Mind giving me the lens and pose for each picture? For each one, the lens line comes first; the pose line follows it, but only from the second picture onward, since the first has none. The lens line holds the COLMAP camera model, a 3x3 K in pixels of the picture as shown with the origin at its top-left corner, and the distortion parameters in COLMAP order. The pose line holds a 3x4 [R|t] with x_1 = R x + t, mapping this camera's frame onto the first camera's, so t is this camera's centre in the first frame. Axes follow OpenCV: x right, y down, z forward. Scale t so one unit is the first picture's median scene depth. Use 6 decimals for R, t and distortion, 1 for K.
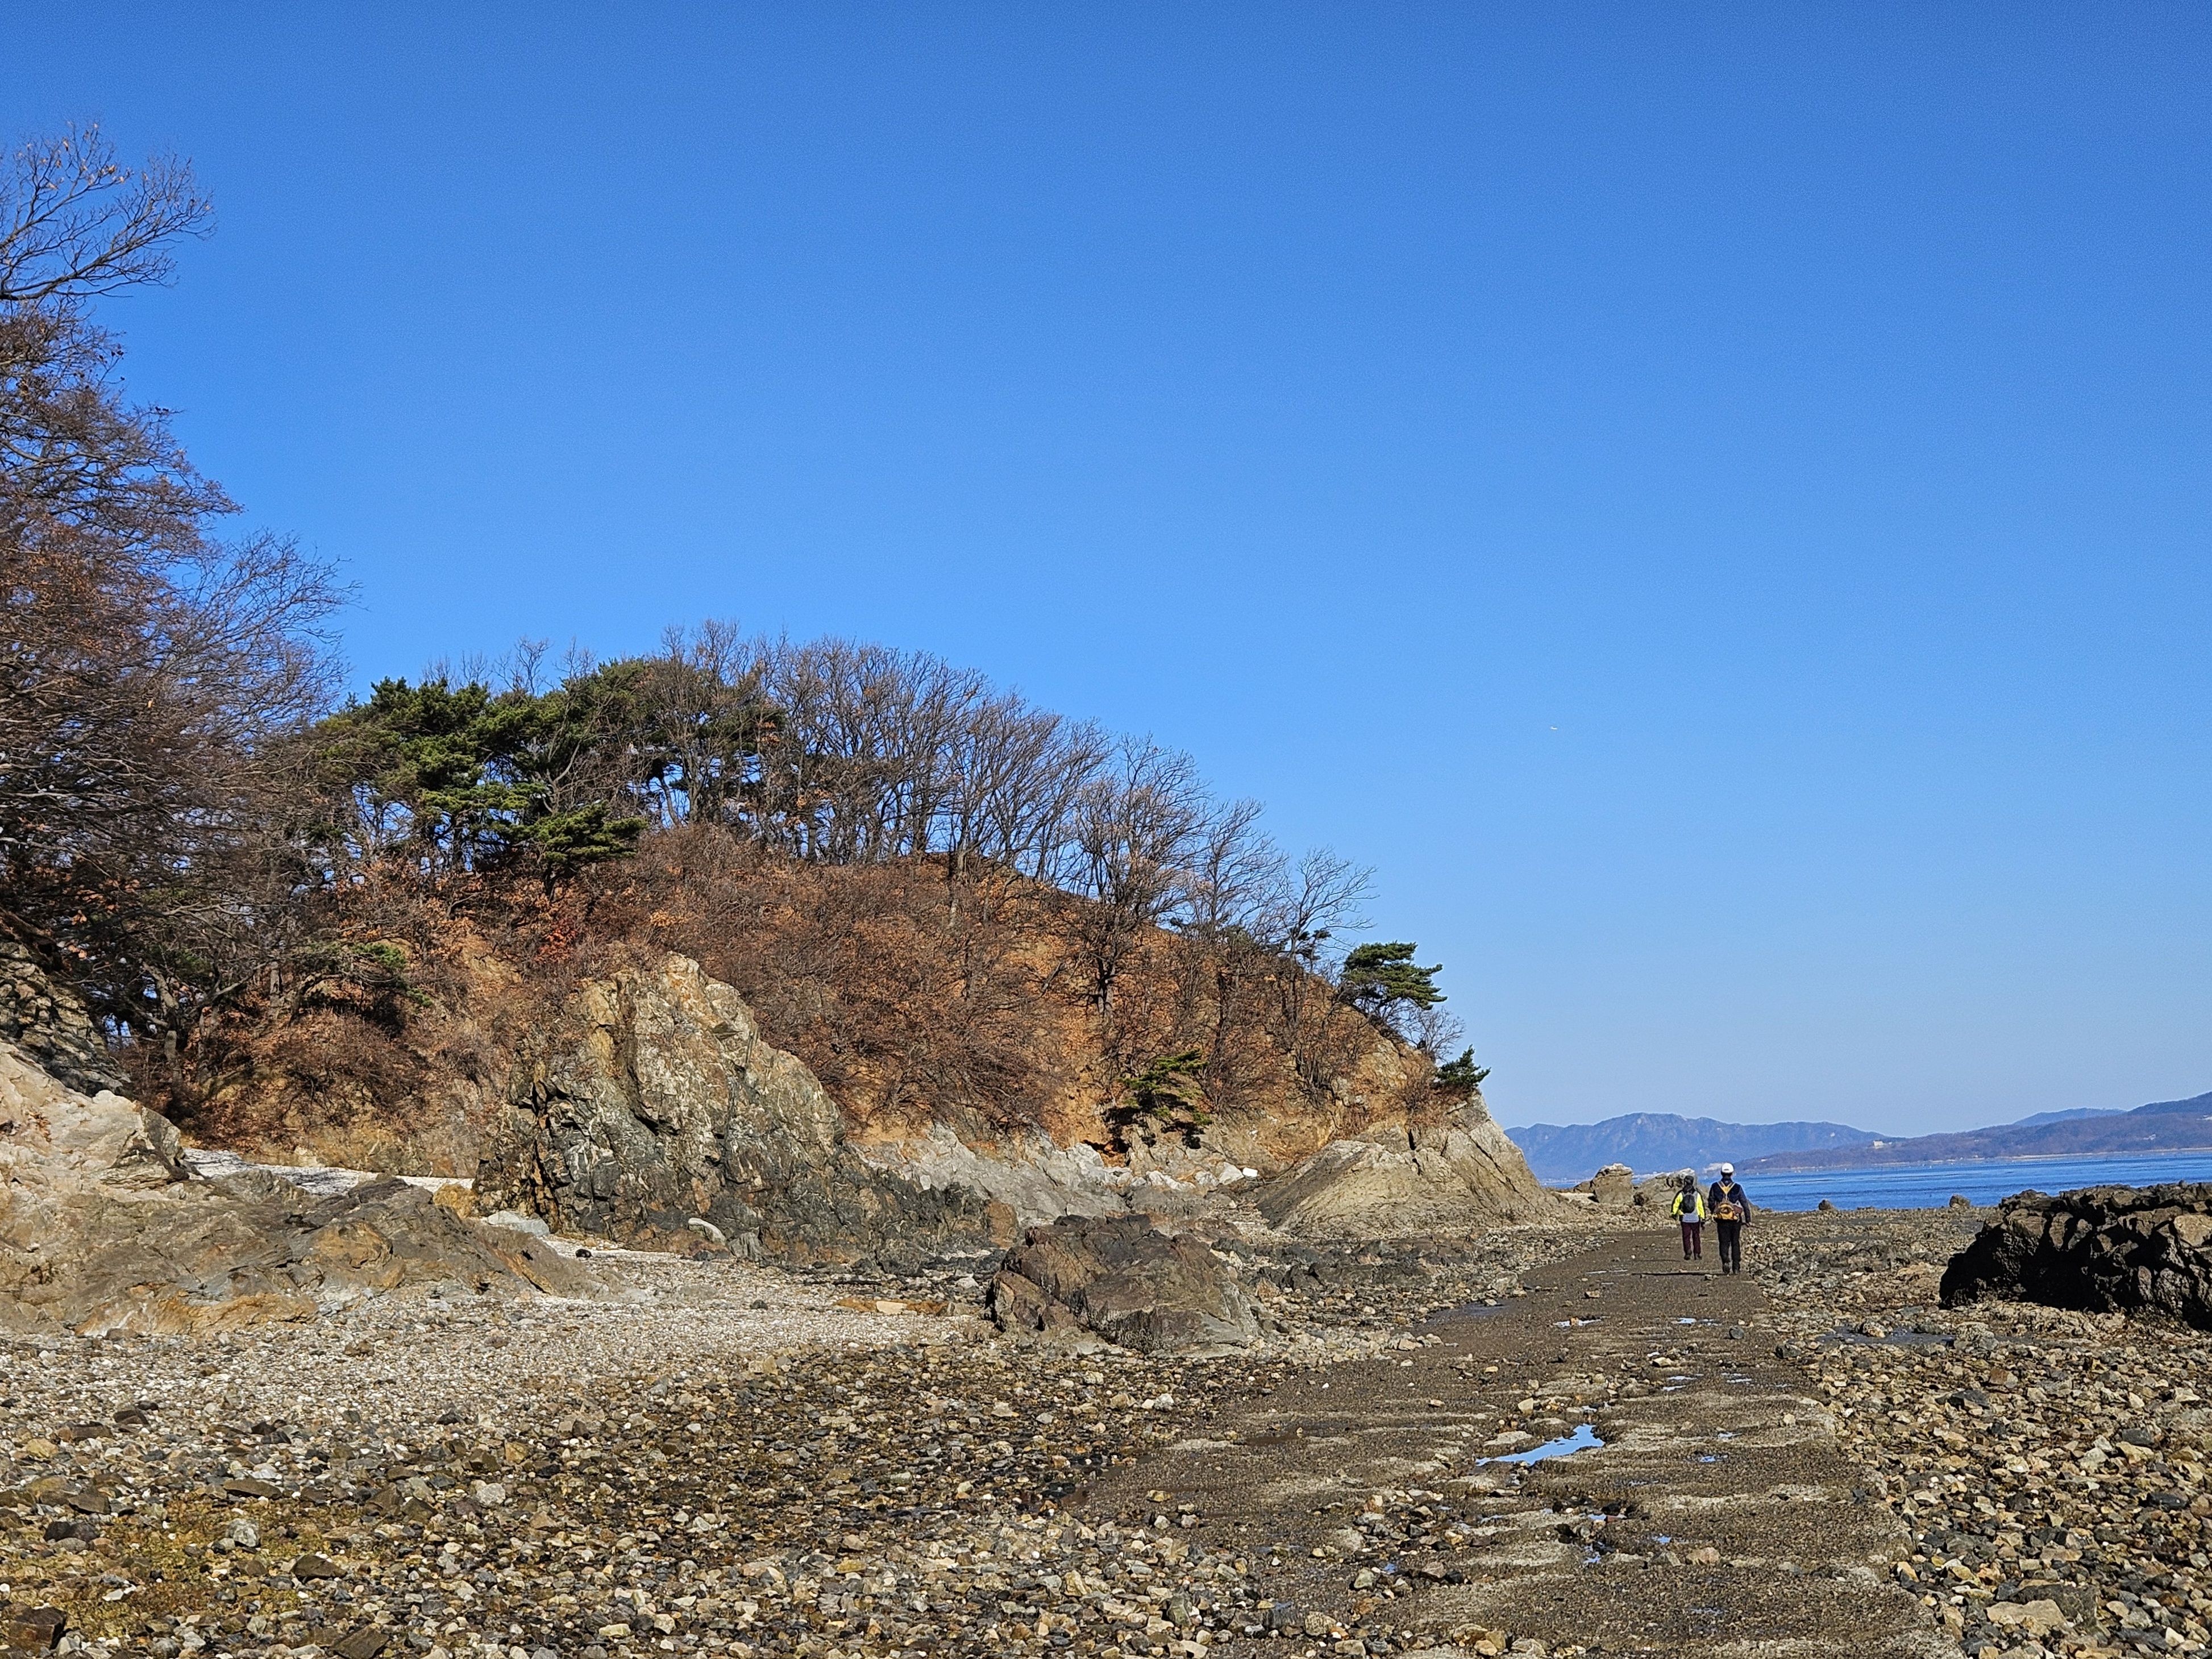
lens RADIAL K [[2697.4, 0, 1108.1], [0, 2697.4, 828.9], [0, 0, 1]] dist [-0.022610, 0.000000]
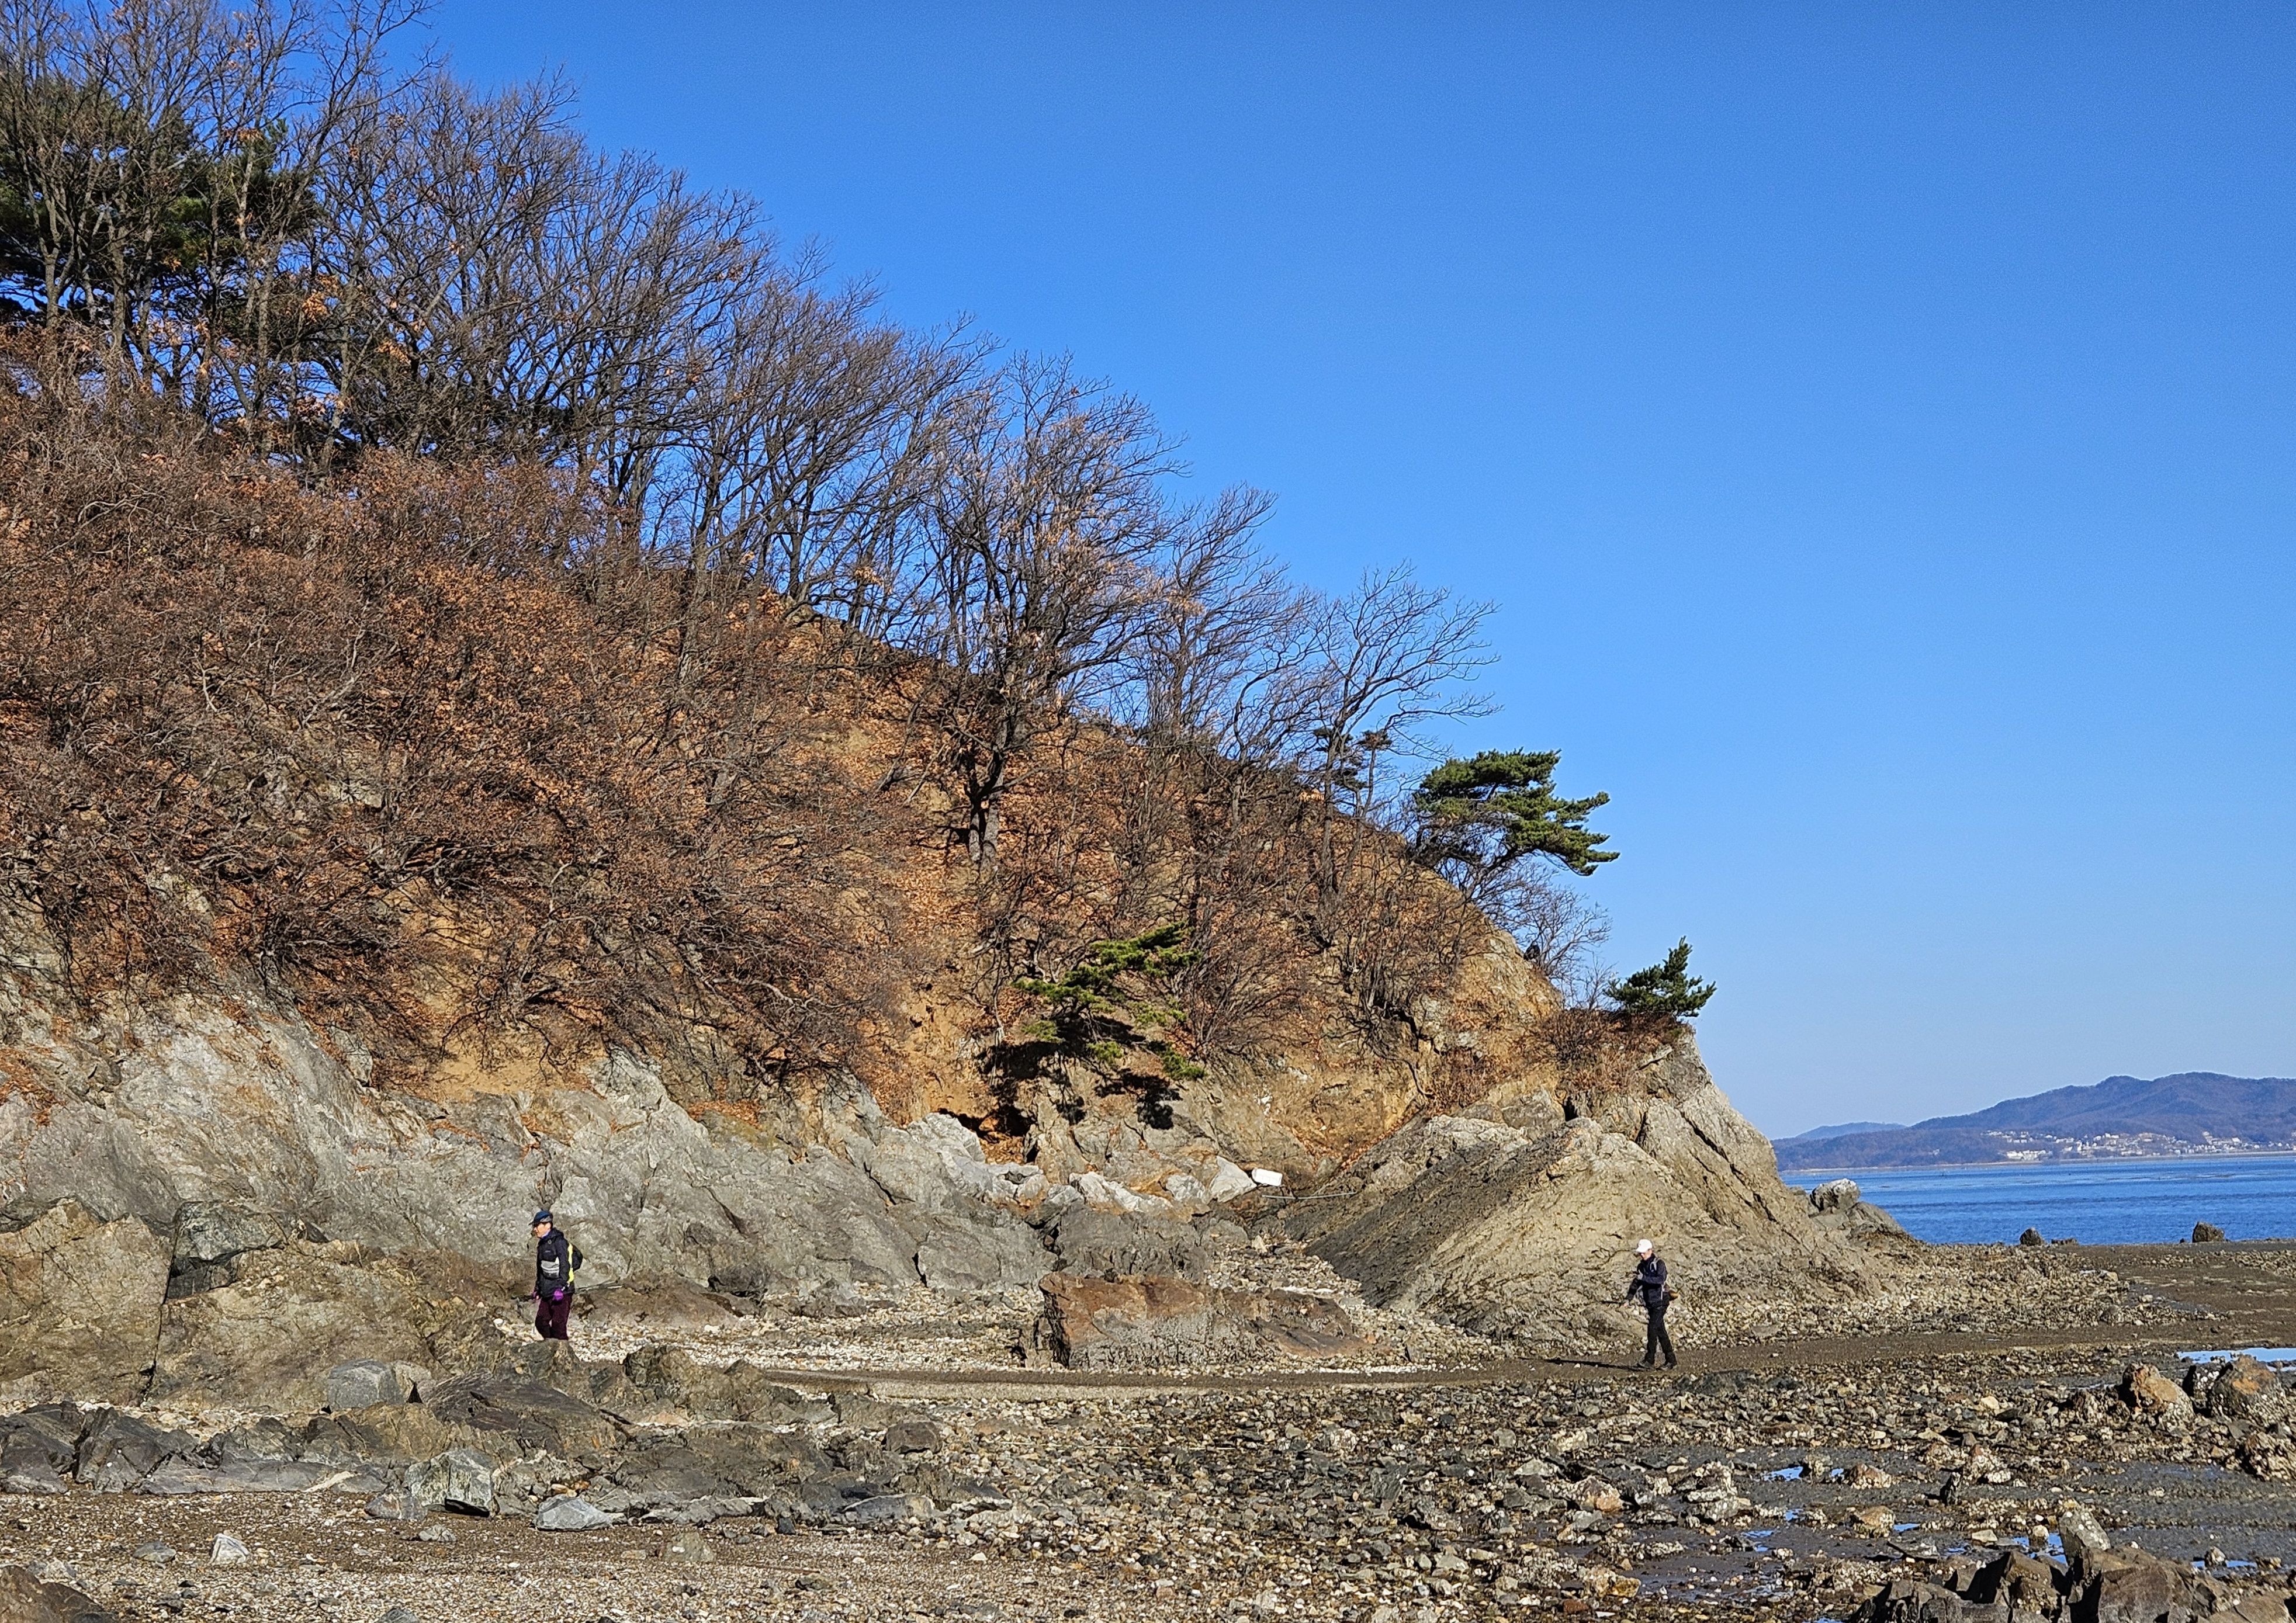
lens RADIAL K [[2894.0, 0, 1146.3], [0, 2894.0, 813.5], [0, 0, 1]] dist [-0.002369, 0.000000]
pose [[0.996287, 0.021037, 0.083480, -0.016587], [-0.021204, 0.999775, 0.001110, 0.059220], [-0.083438, -0.002876, 0.996509, 0.462301]]
